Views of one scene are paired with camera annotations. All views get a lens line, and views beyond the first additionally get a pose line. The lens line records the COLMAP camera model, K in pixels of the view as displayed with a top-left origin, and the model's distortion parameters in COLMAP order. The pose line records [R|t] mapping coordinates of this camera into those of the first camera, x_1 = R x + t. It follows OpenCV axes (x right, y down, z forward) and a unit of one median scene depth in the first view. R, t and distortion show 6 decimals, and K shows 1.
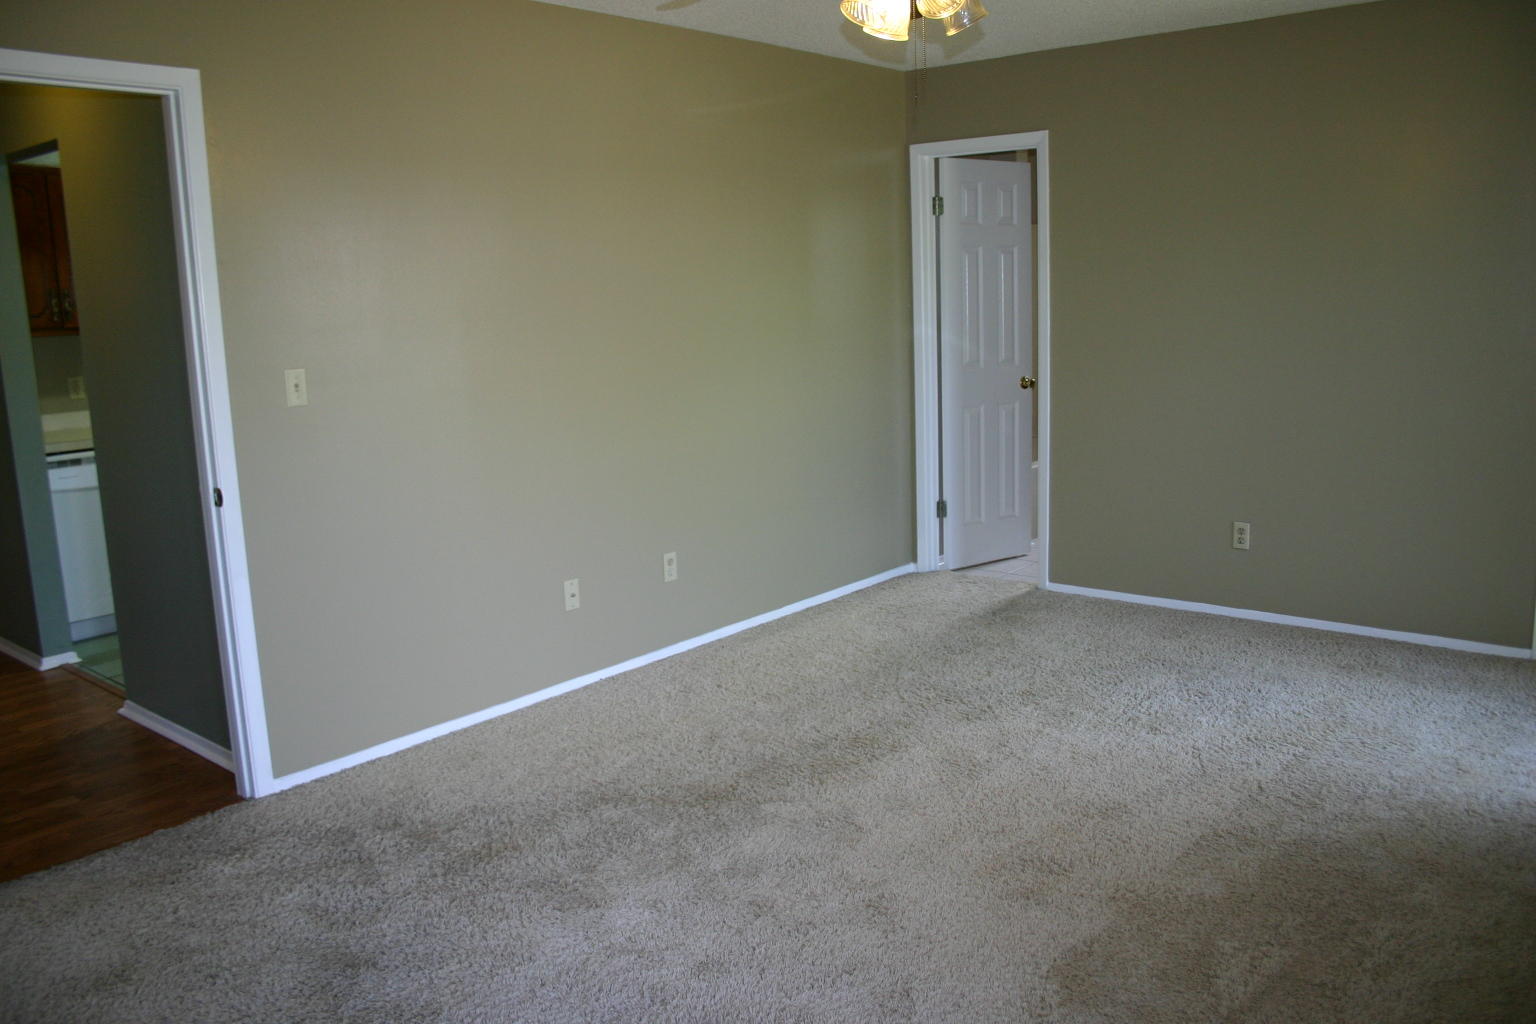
lens RADIAL K [[1281.4, 0, 768.0], [0, 1281.4, 512.0], [0, 0, 1]] dist [-0.157795, 0.146163]
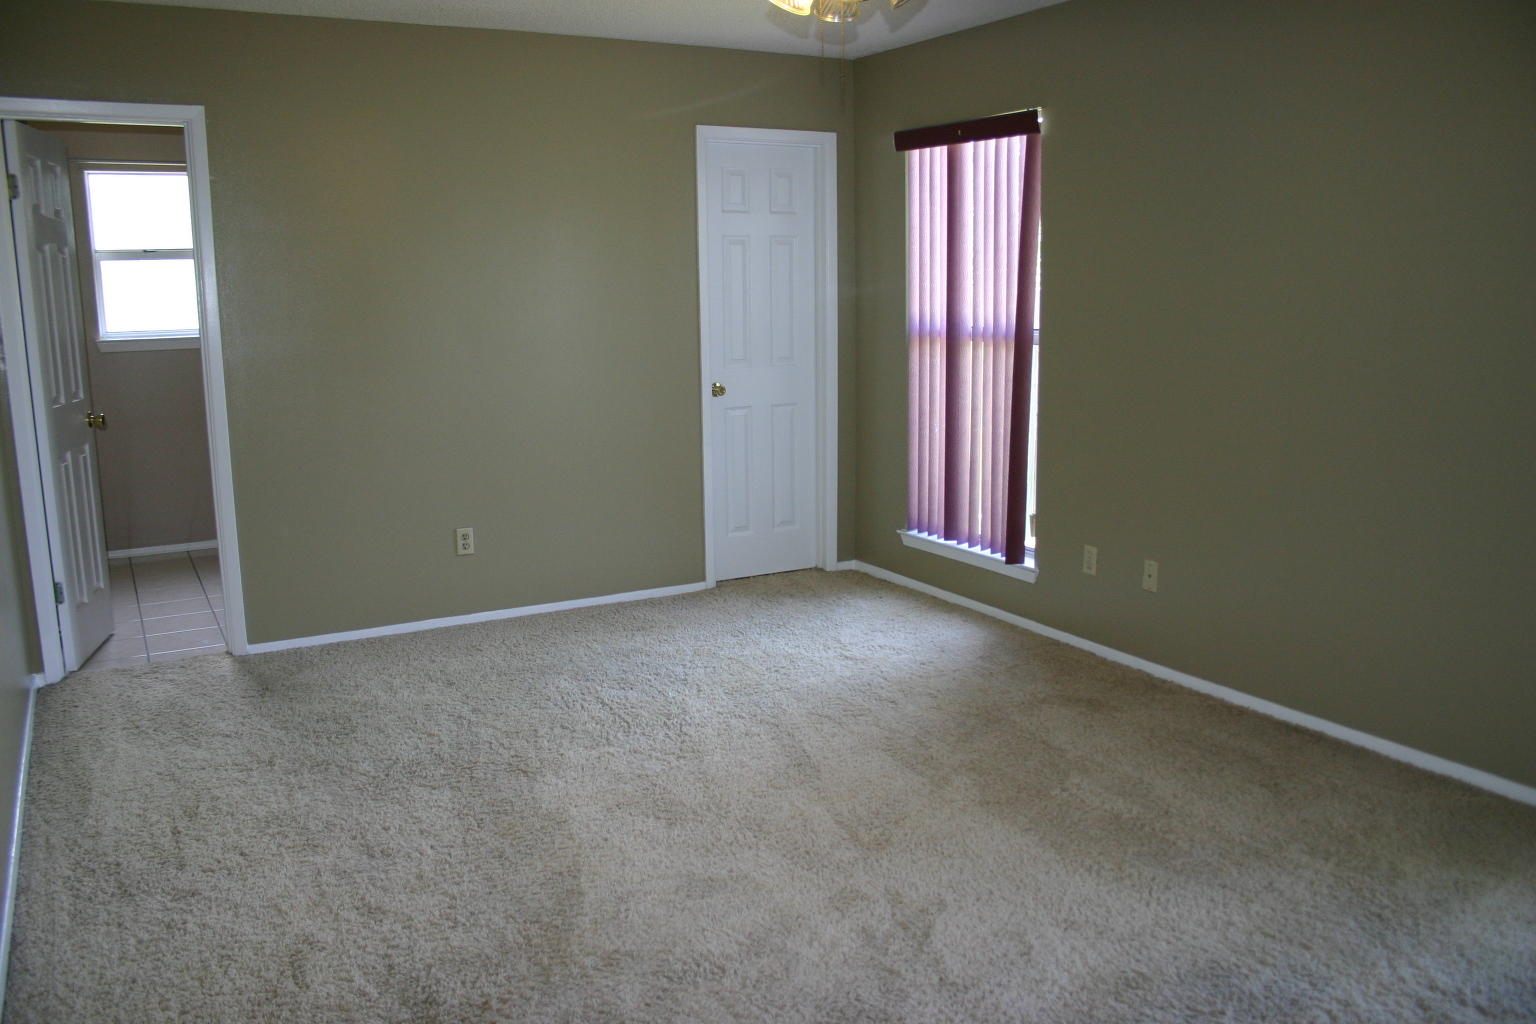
lens RADIAL K [[1281.4, 0, 768.0], [0, 1281.4, 512.0], [0, 0, 1]] dist [-0.157795, 0.146163]
pose [[0.353621, -0.149542, 0.923358, -0.491684], [0.172286, 0.980662, 0.092841, -0.059250], [-0.919385, 0.126251, 0.372547, 0.423641]]
